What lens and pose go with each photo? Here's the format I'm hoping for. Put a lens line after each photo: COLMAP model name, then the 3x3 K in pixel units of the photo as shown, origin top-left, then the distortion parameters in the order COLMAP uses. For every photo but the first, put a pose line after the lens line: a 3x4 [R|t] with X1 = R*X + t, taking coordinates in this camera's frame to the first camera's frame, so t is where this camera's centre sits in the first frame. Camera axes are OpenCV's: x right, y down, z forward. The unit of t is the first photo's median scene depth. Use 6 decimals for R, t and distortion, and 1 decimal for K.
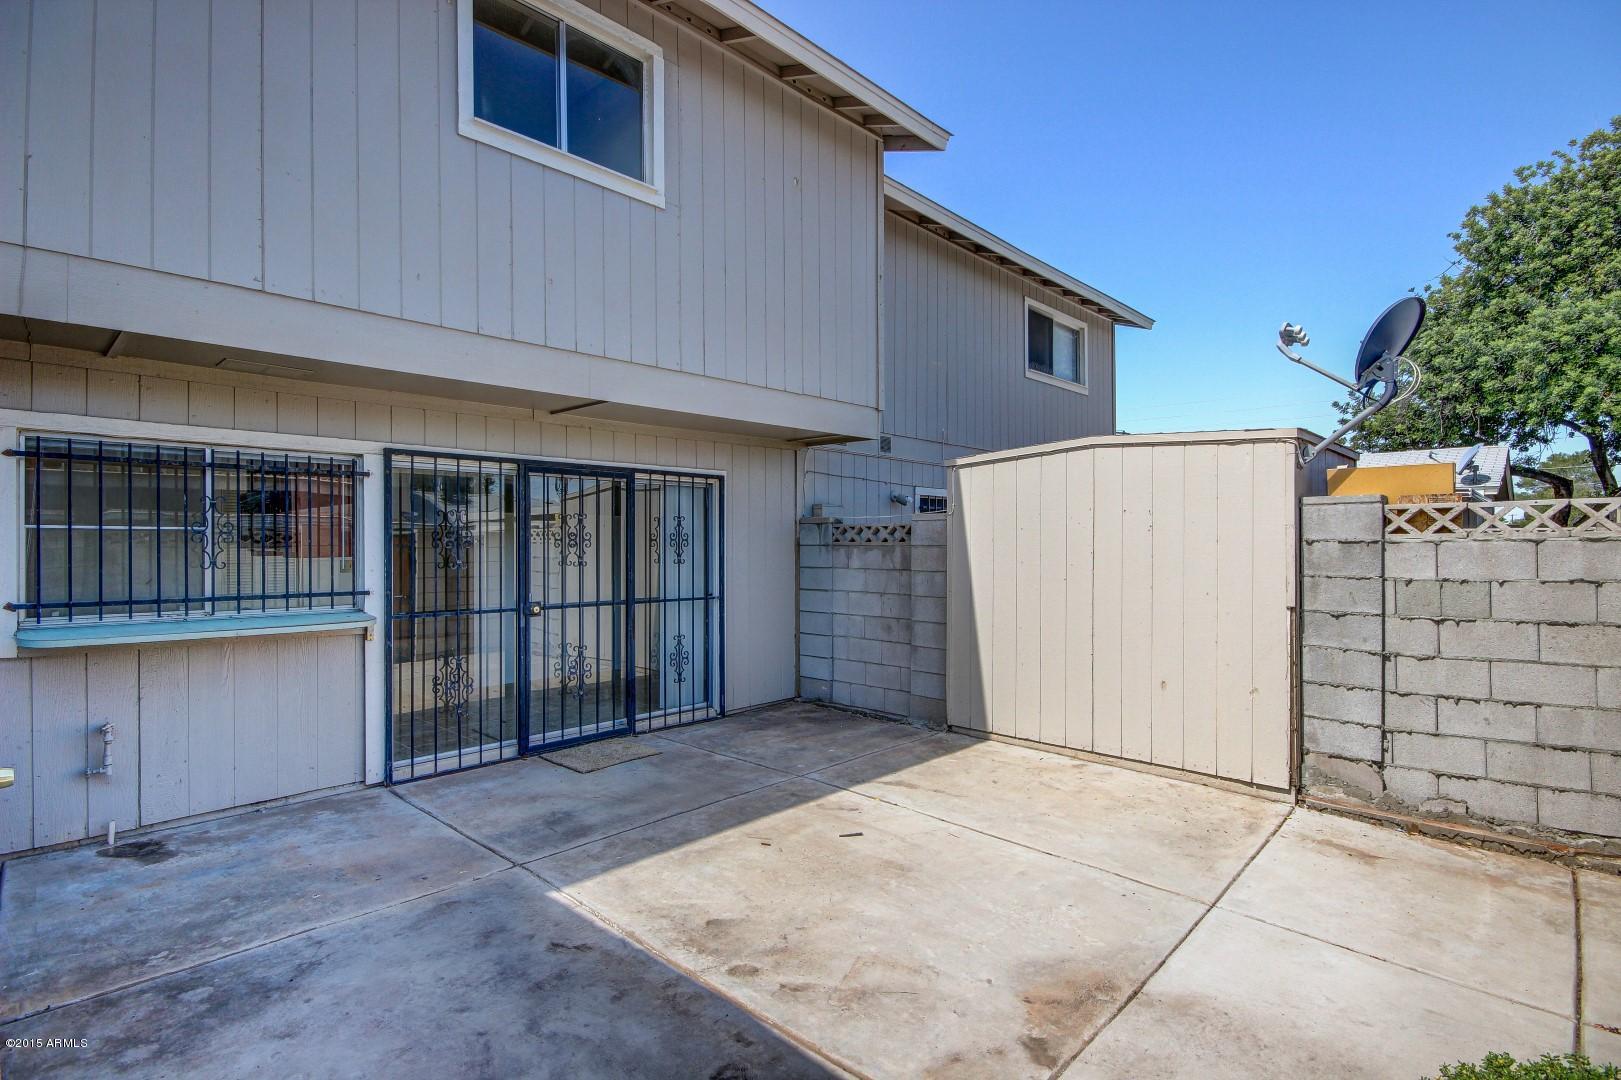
lens RADIAL K [[753.7, 0, 804.3], [0, 753.7, 549.2], [0, 0, 1]] dist [-0.002728, -0.000268]
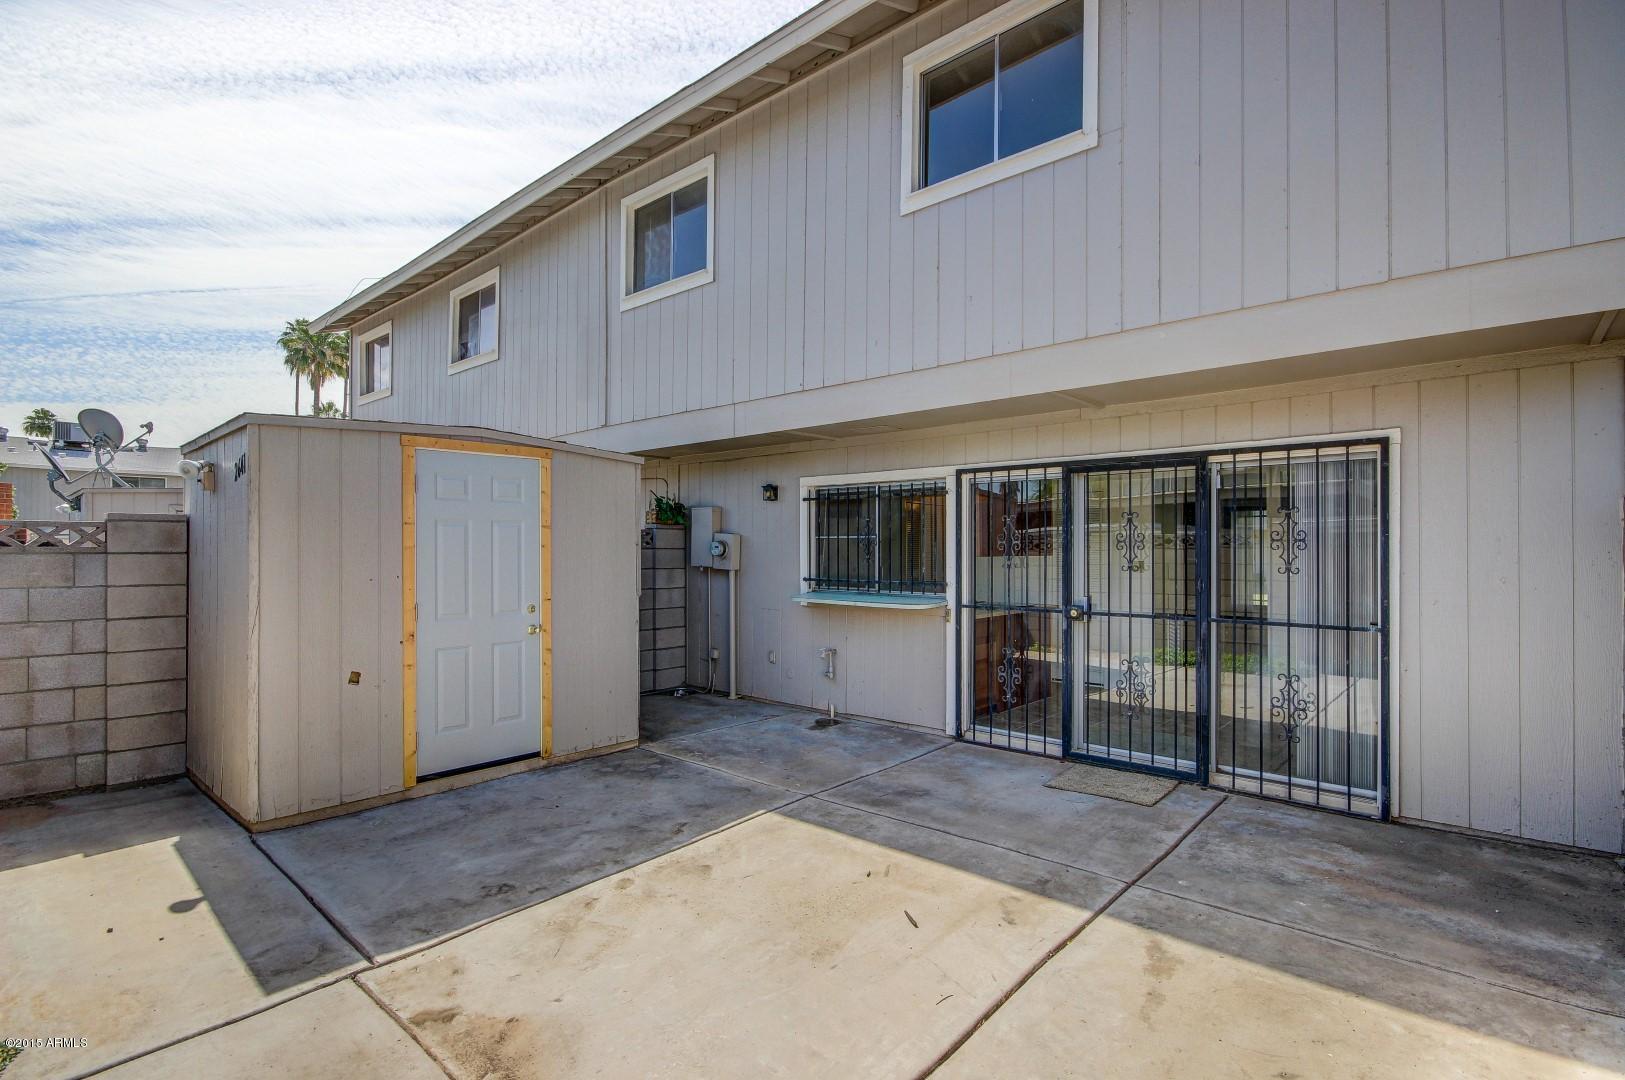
lens RADIAL K [[762.4, 0, 848.4], [0, 762.4, 539.9], [0, 0, 1]] dist [-0.002176, -0.000002]
pose [[0.088257, -0.010544, -0.996042, 0.818367], [-0.007074, 0.999912, -0.011212, -0.002117], [0.996073, 0.008035, 0.088175, 0.837193]]
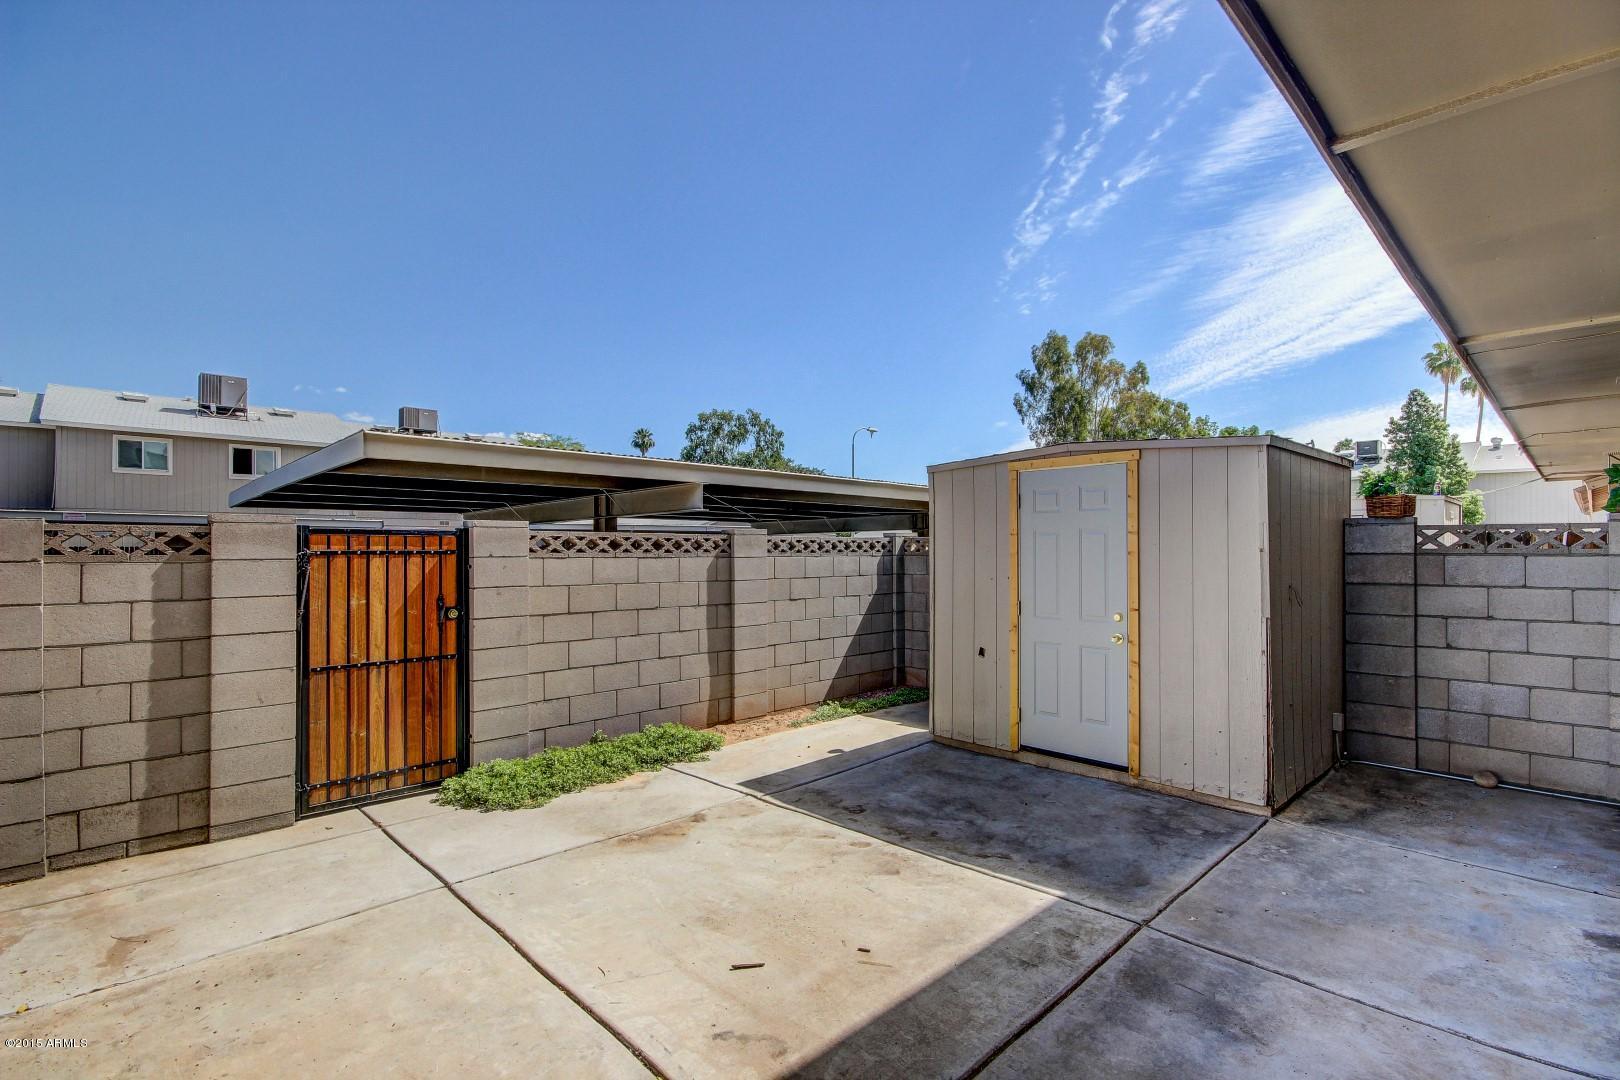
lens RADIAL K [[772.8, 0, 821.6], [0, 772.8, 545.0], [0, 0, 1]] dist [0.002278, -0.009653]
pose [[-0.999883, 0.003717, 0.014856, -0.019831], [0.003759, 0.999989, 0.002795, -0.021638], [-0.014846, 0.002850, -0.999886, 1.678490]]
